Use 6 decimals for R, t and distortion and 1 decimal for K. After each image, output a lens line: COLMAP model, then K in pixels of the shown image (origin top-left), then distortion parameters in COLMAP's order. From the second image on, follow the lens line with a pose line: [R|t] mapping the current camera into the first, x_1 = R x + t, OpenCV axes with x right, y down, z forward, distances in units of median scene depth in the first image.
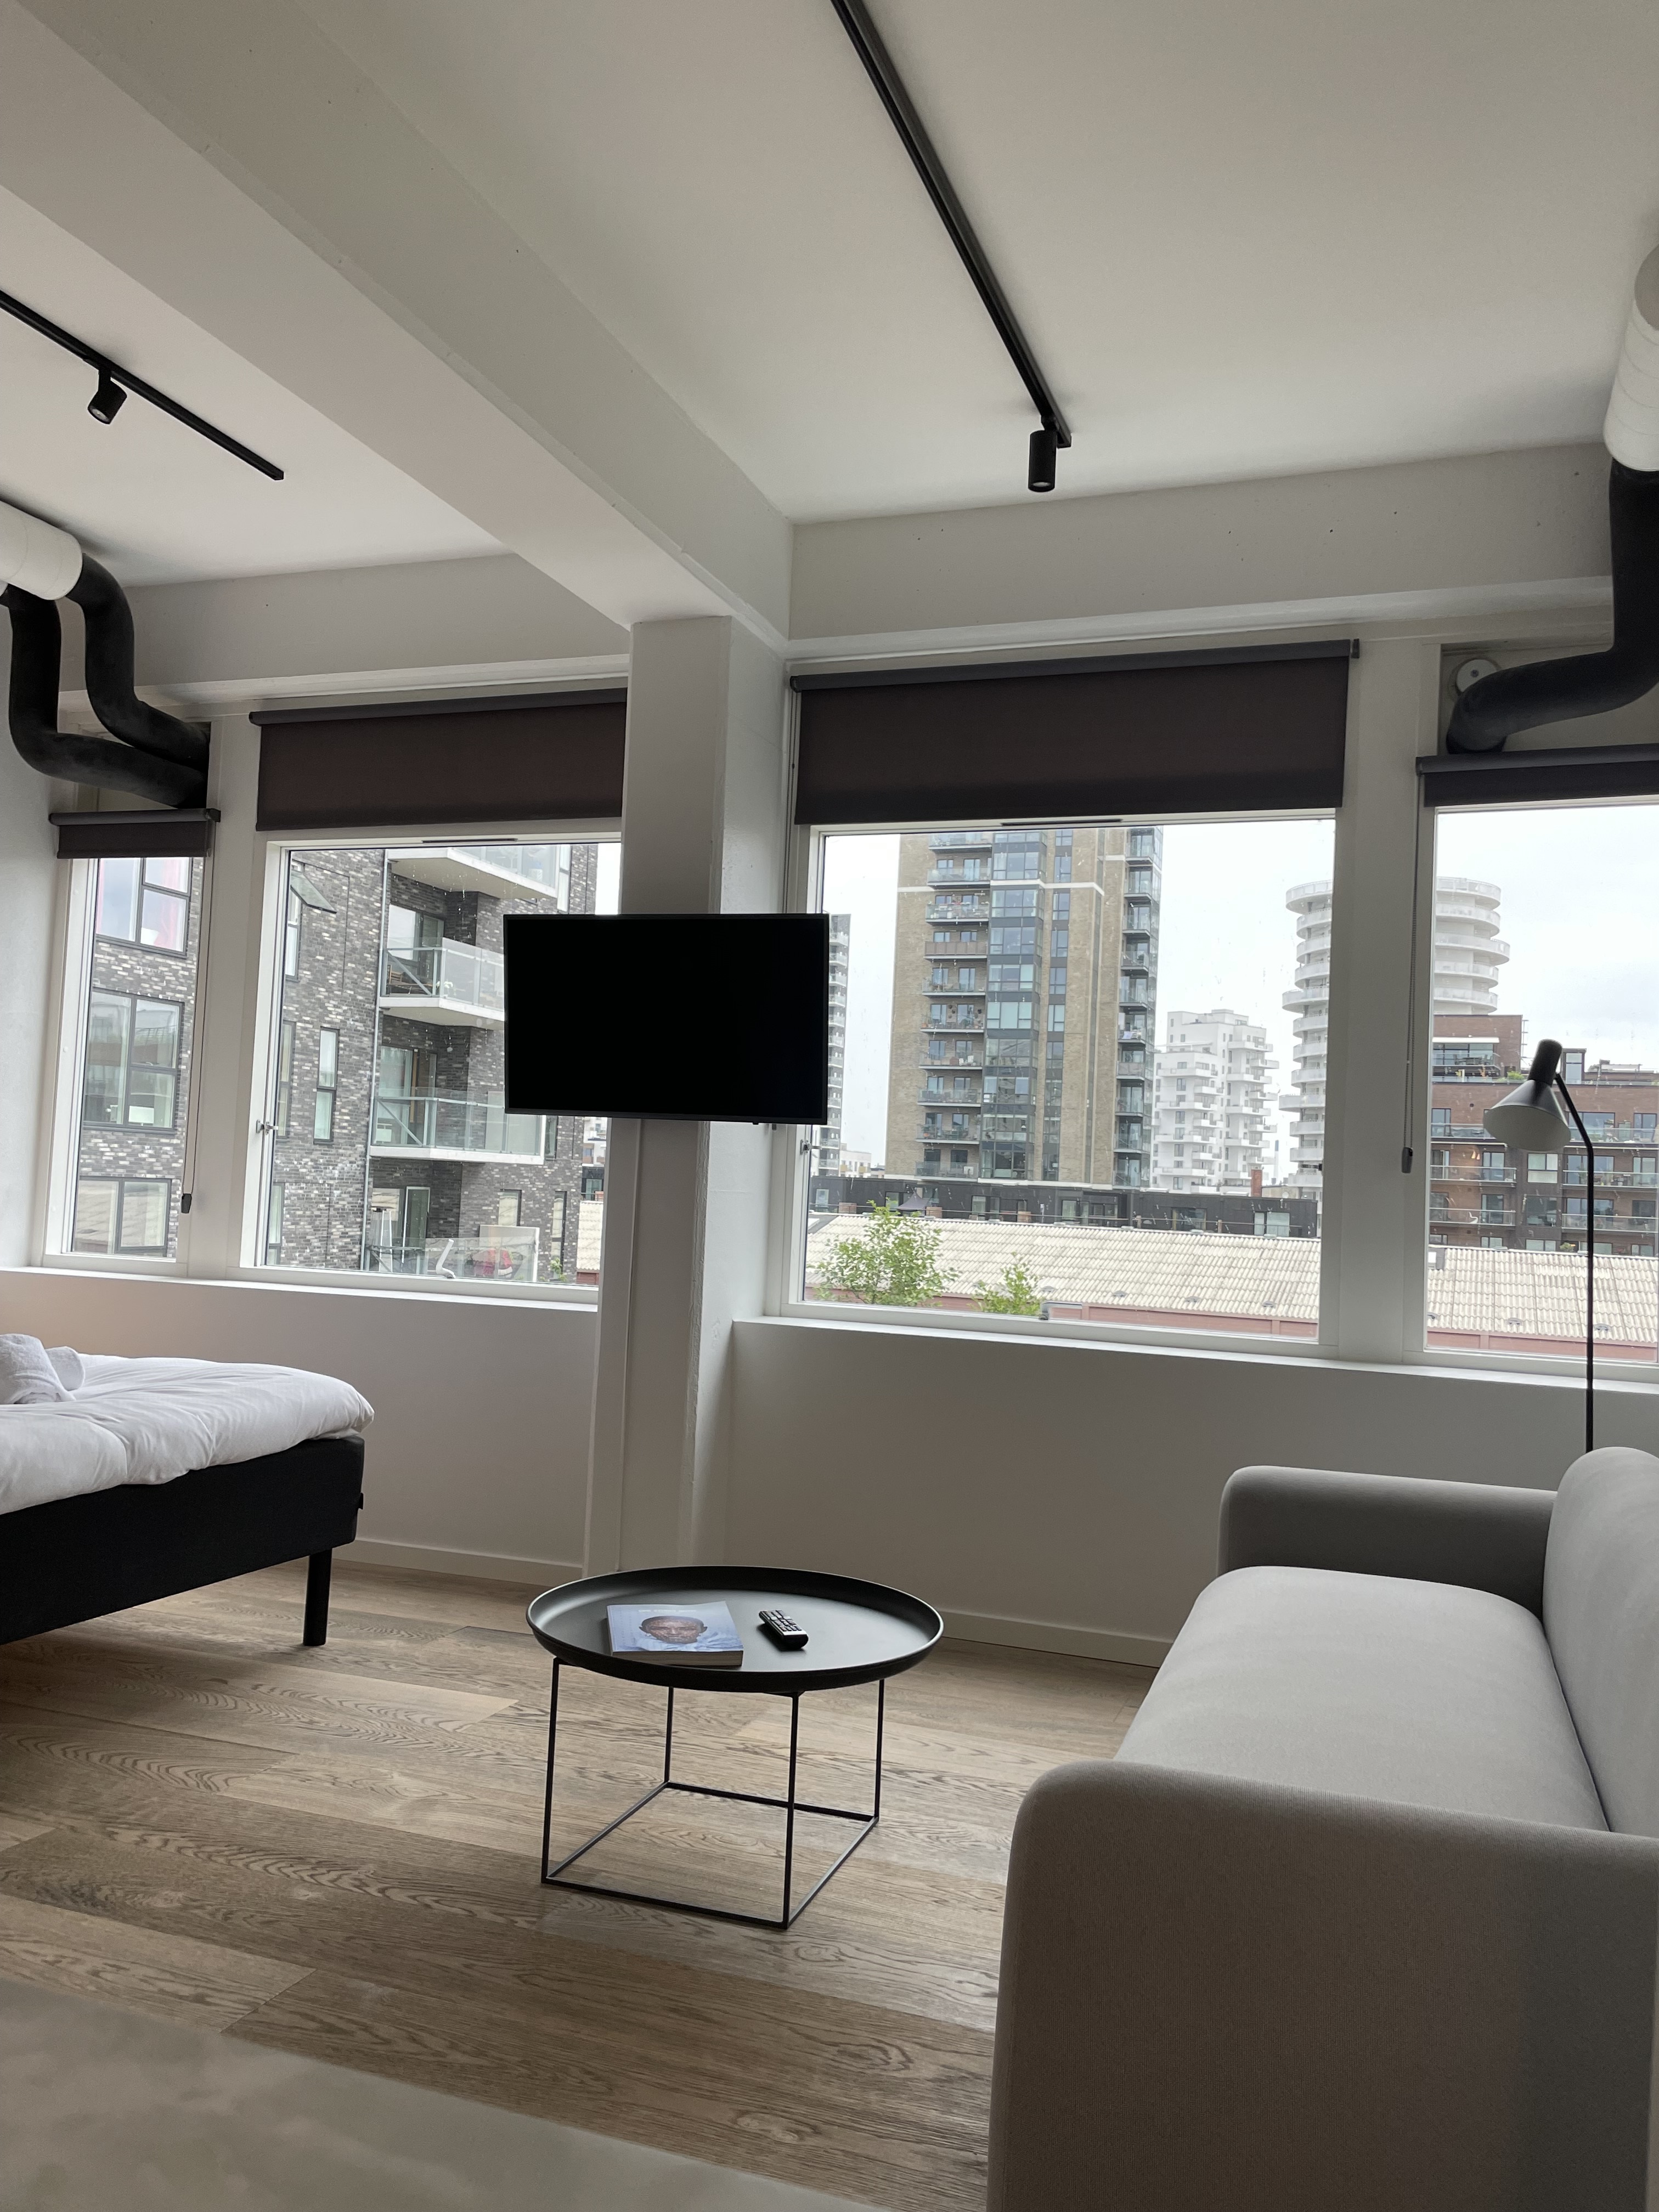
lens RADIAL K [[1686.2, 0, 842.1], [0, 1686.2, 1098.8], [0, 0, 1]] dist [0.063670, -0.073264]
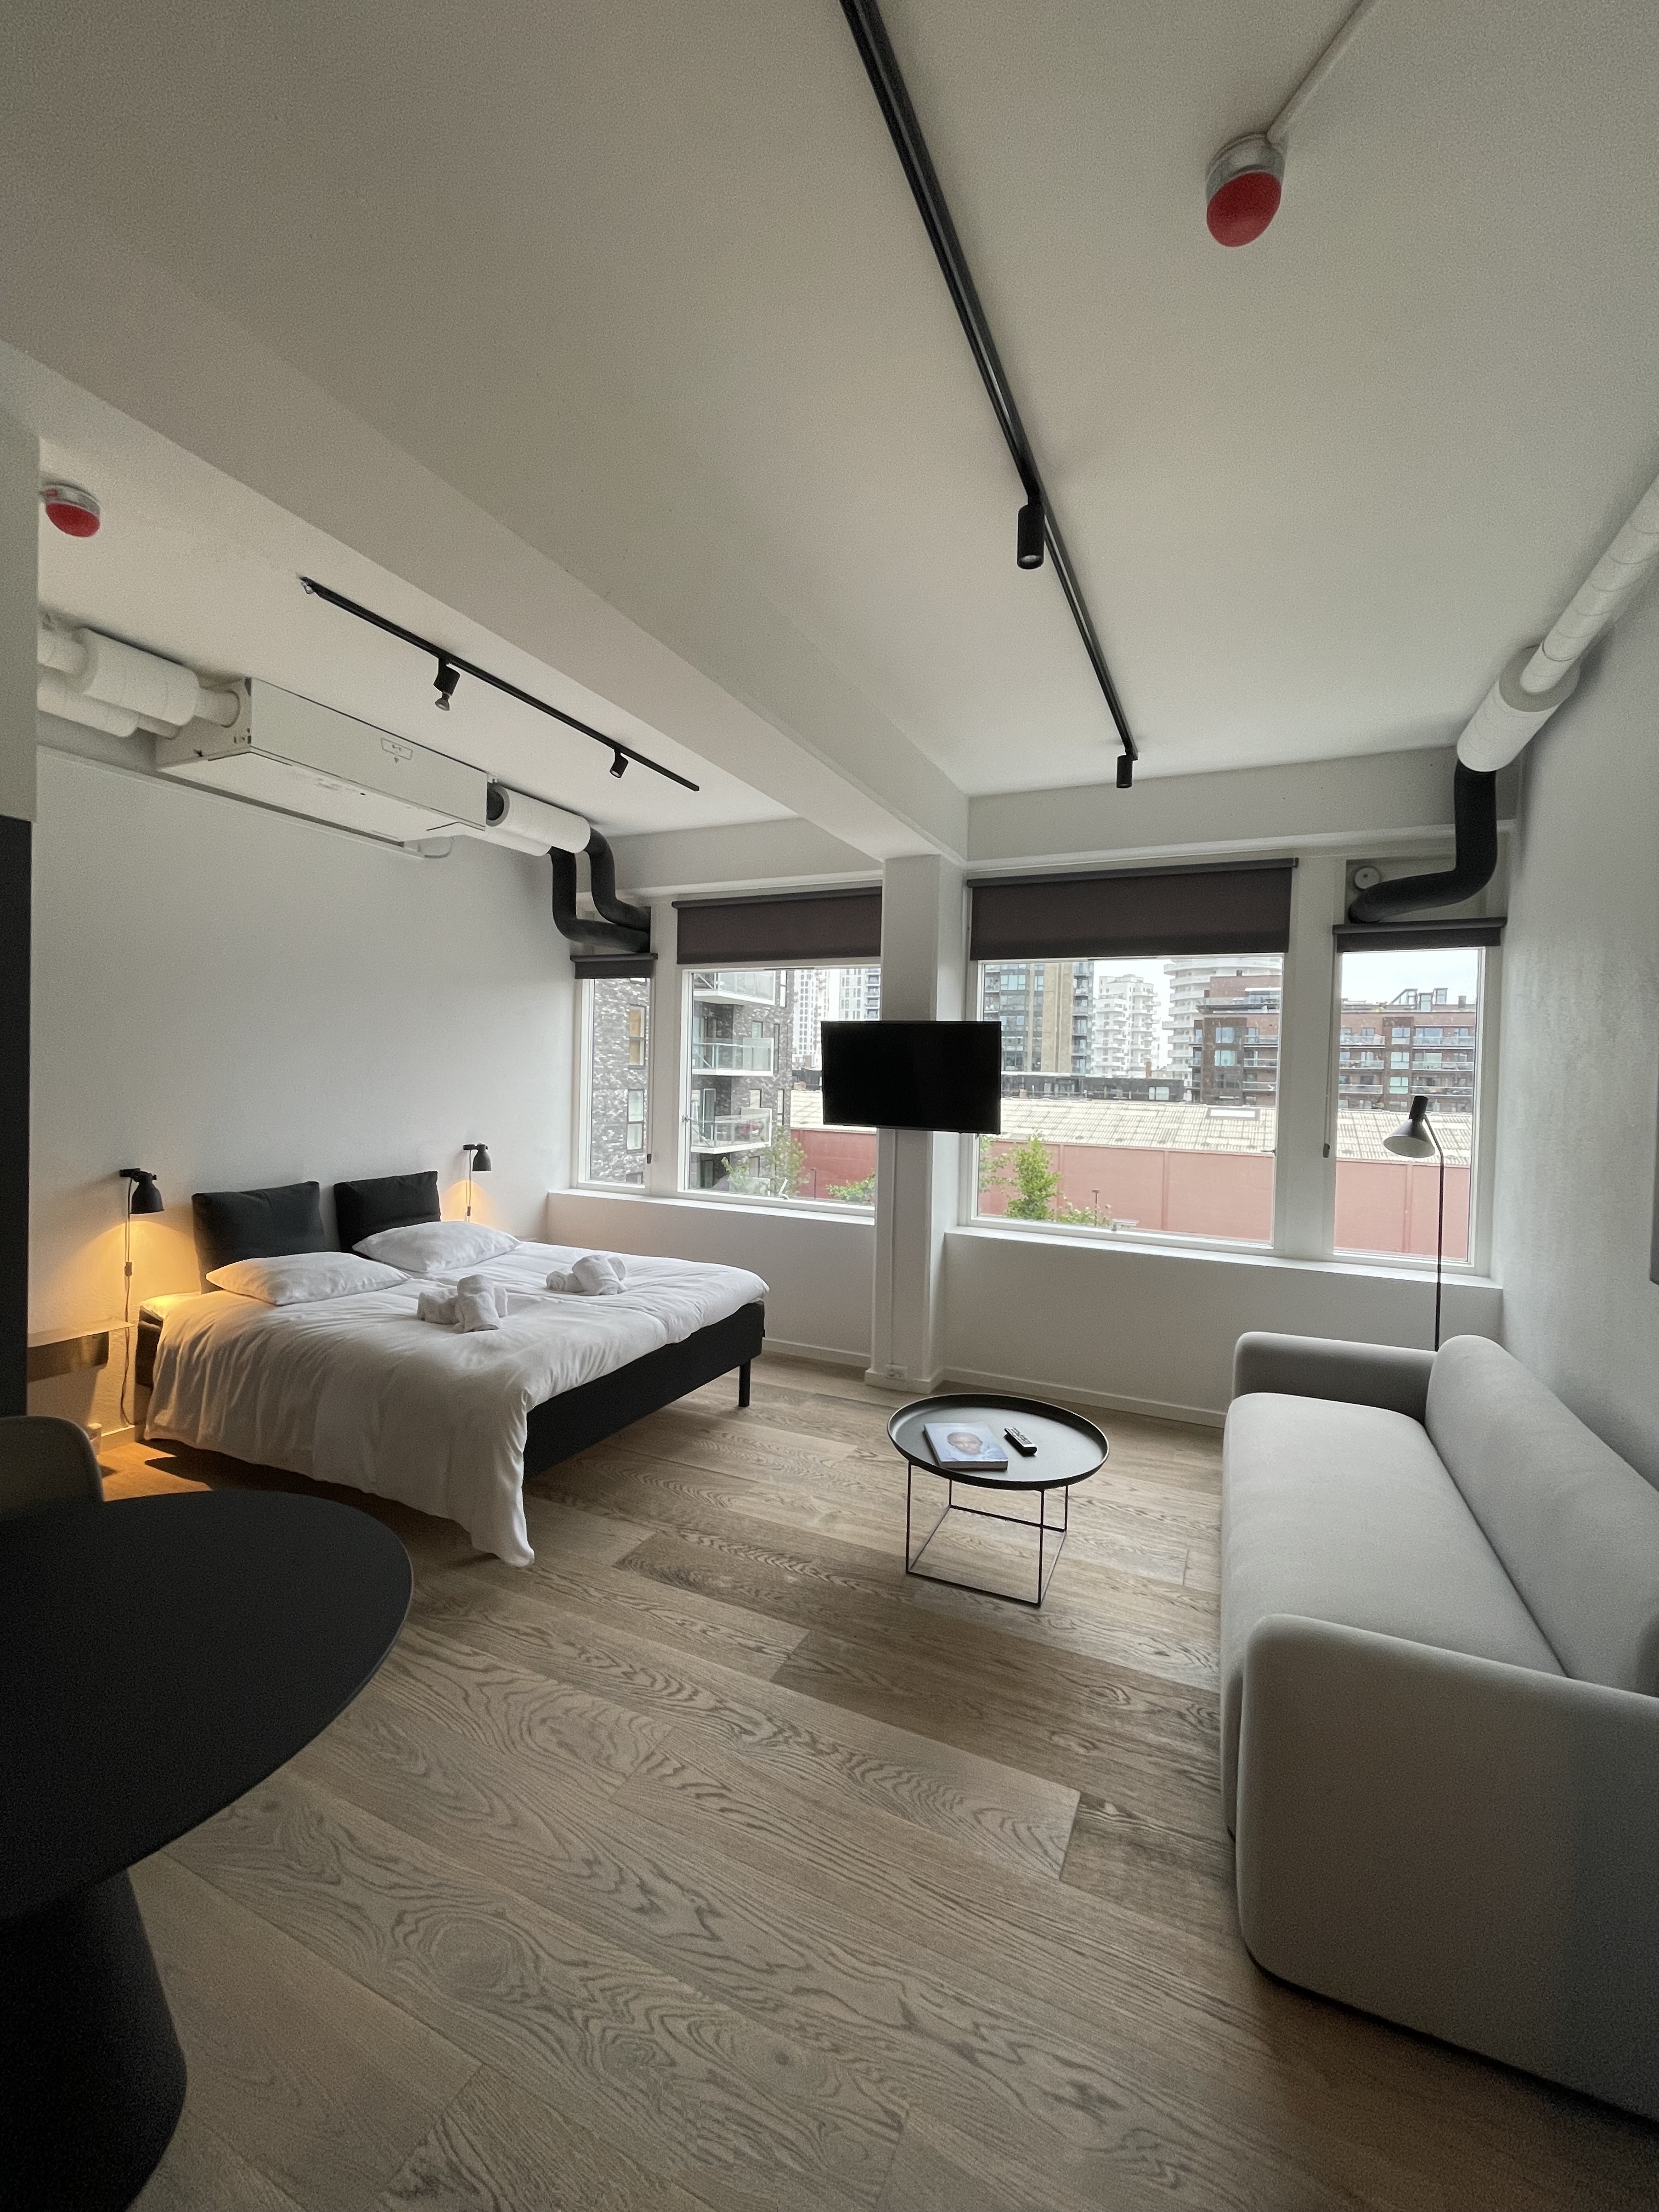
lens RADIAL K [[898.2, 0, 838.8], [0, 898.2, 1085.4], [0, 0, 1]] dist [0.003985, -0.000437]
pose [[0.996398, -0.016922, -0.083091, -0.101846], [0.022903, 0.997173, 0.071570, -0.111311], [0.081645, -0.073215, 0.993969, 0.006705]]
